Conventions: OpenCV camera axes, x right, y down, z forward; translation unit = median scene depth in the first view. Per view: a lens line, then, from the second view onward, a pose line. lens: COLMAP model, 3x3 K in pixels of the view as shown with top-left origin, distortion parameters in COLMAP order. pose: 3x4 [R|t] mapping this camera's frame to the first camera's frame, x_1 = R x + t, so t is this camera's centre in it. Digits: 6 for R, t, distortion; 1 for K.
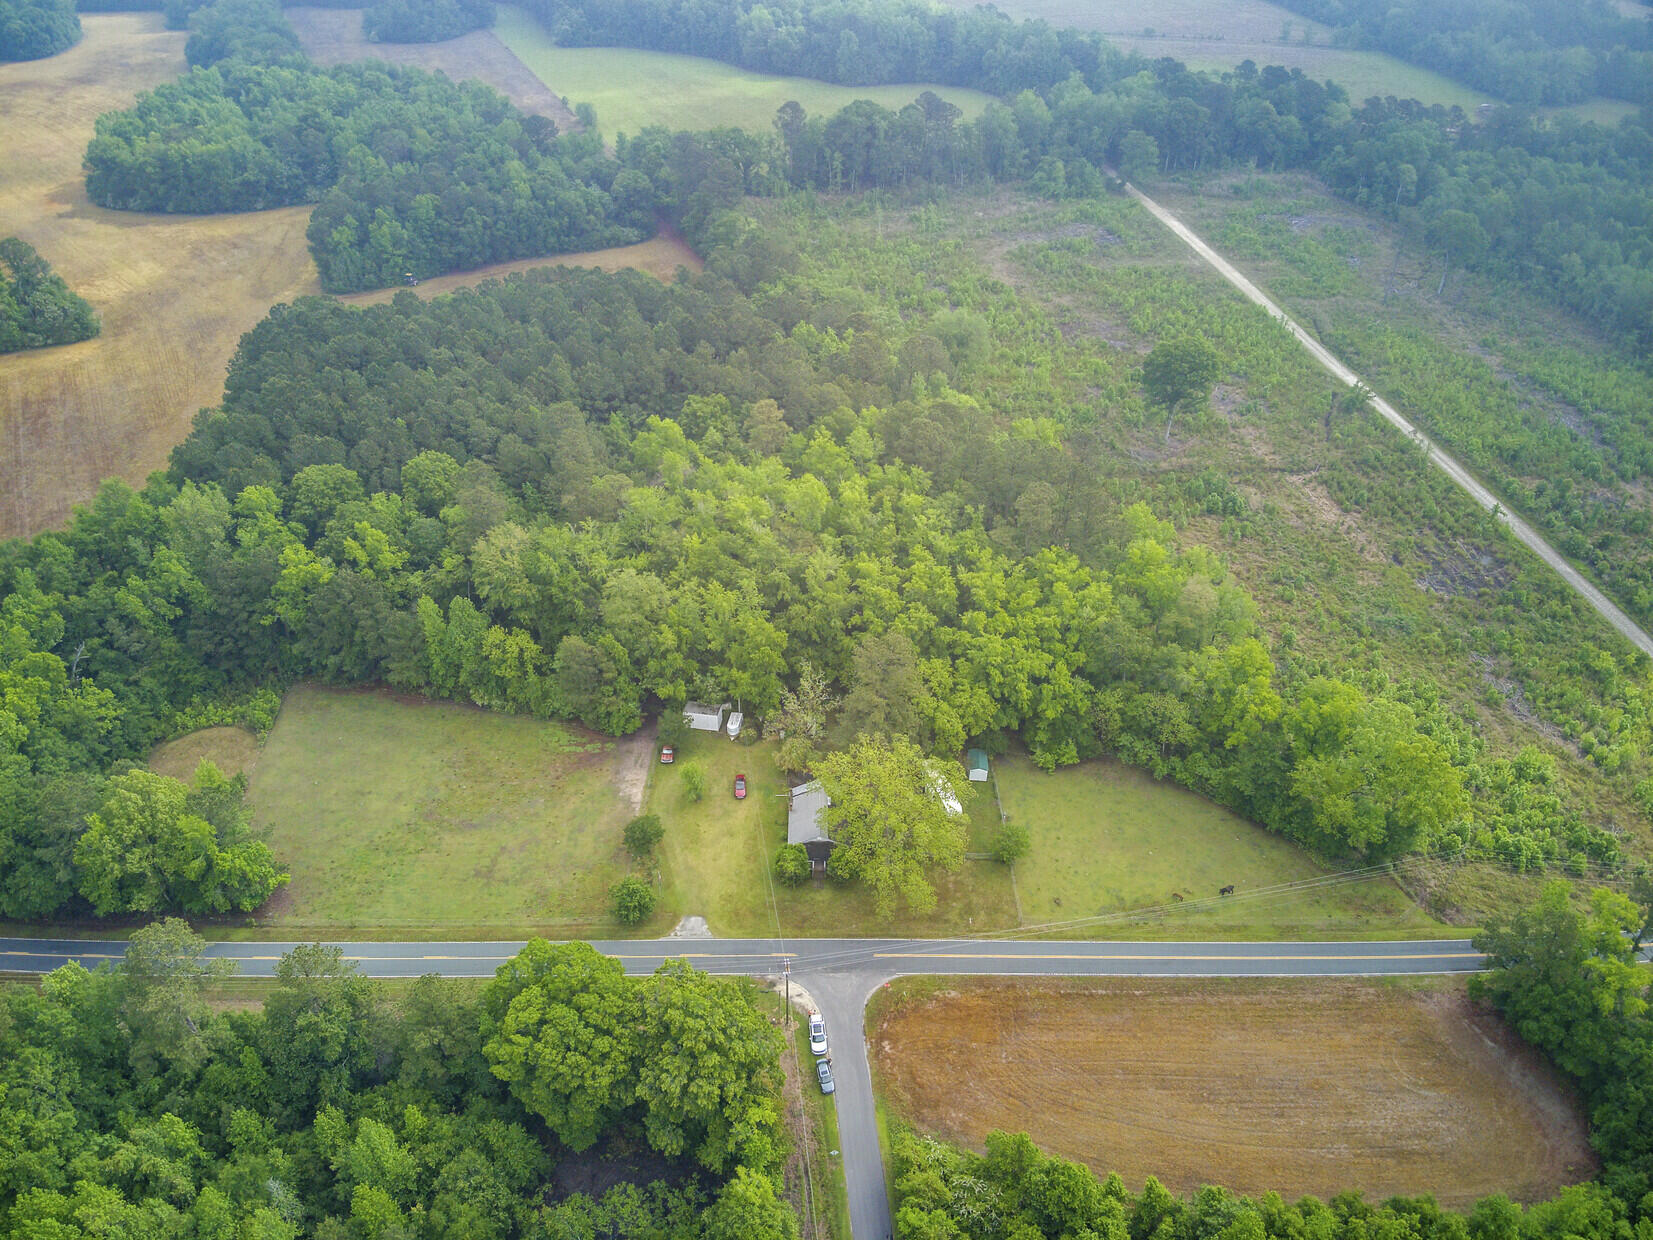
lens RADIAL K [[1177.2, 0, 824.8], [0, 1177.2, 626.6], [0, 0, 1]] dist [0.128312, -0.227332]
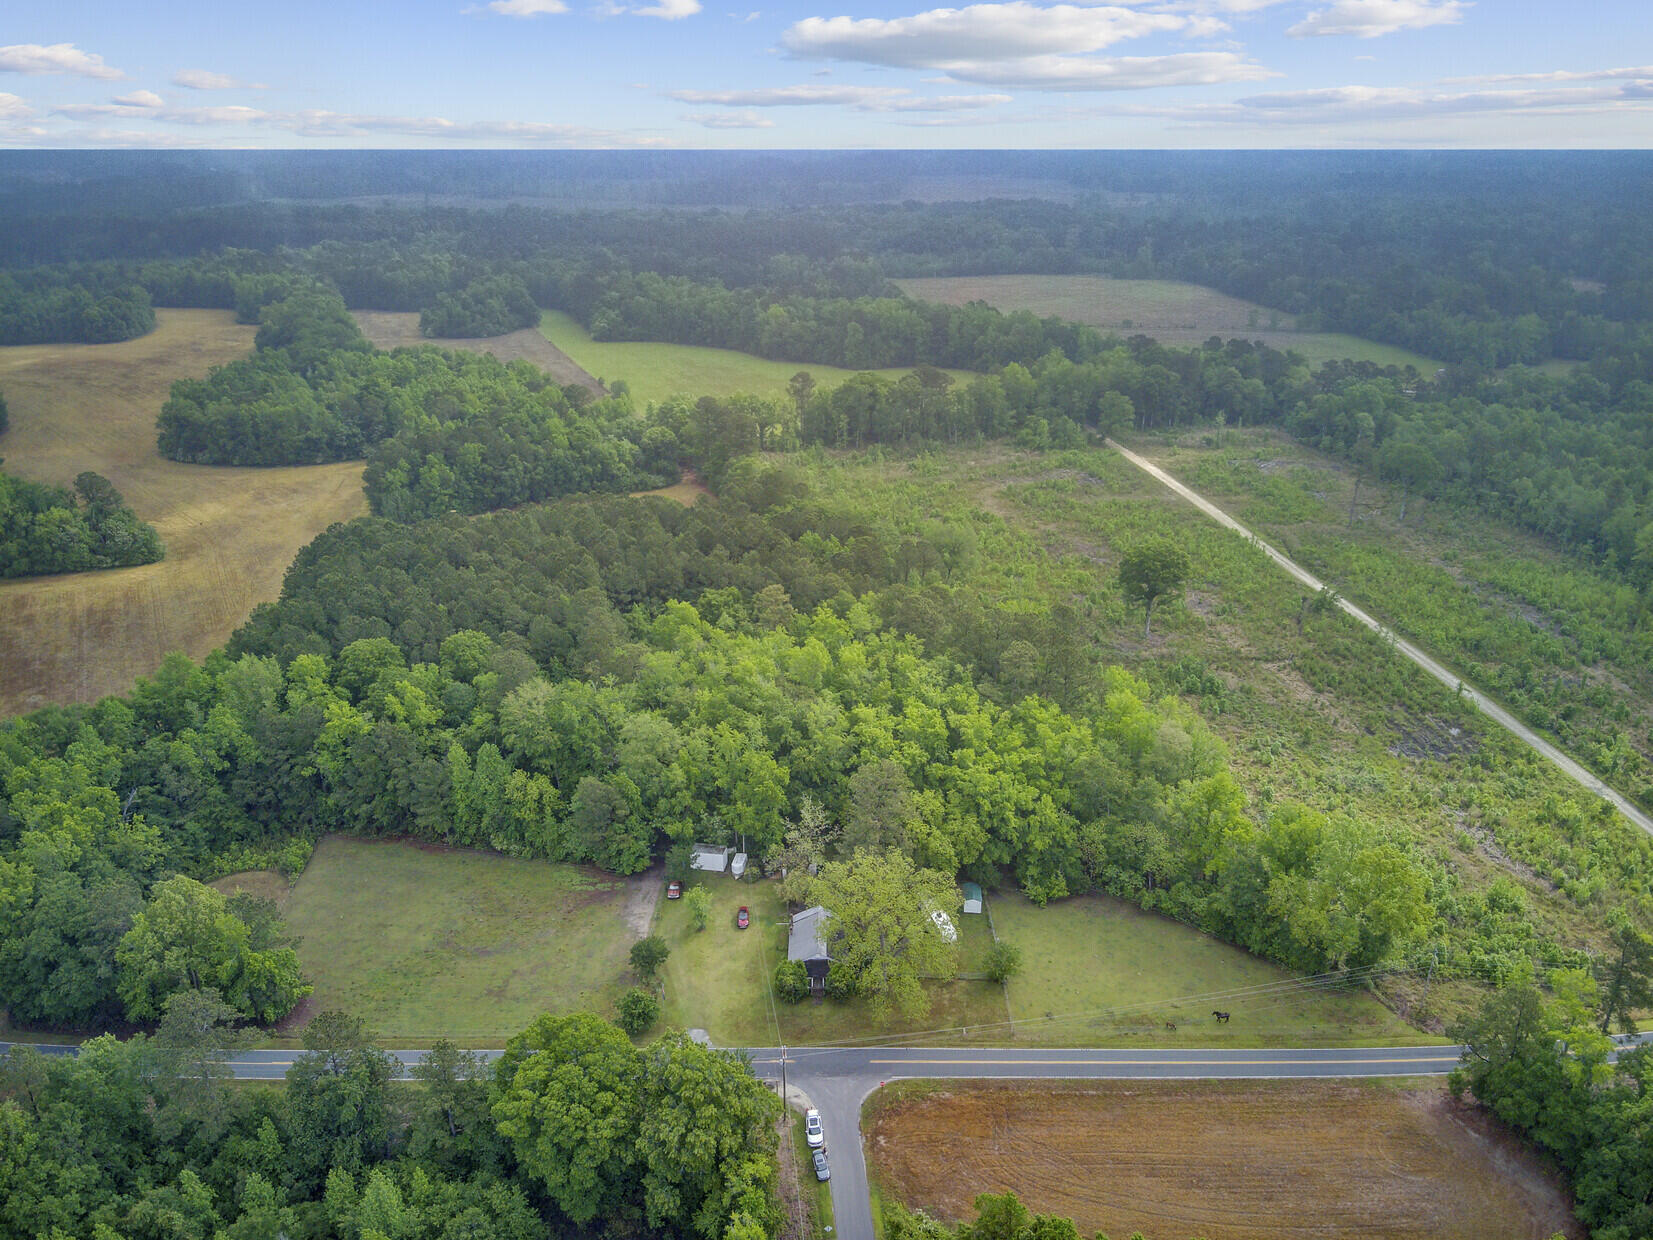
lens RADIAL K [[1192.3, 0, 825.4], [0, 1192.3, 632.9], [0, 0, 1]] dist [0.119127, -0.214562]
pose [[0.999877, -0.007151, -0.013937, 0.017298], [0.003744, 0.973026, -0.230667, 0.135994], [0.015211, 0.230586, 0.972933, -0.087135]]
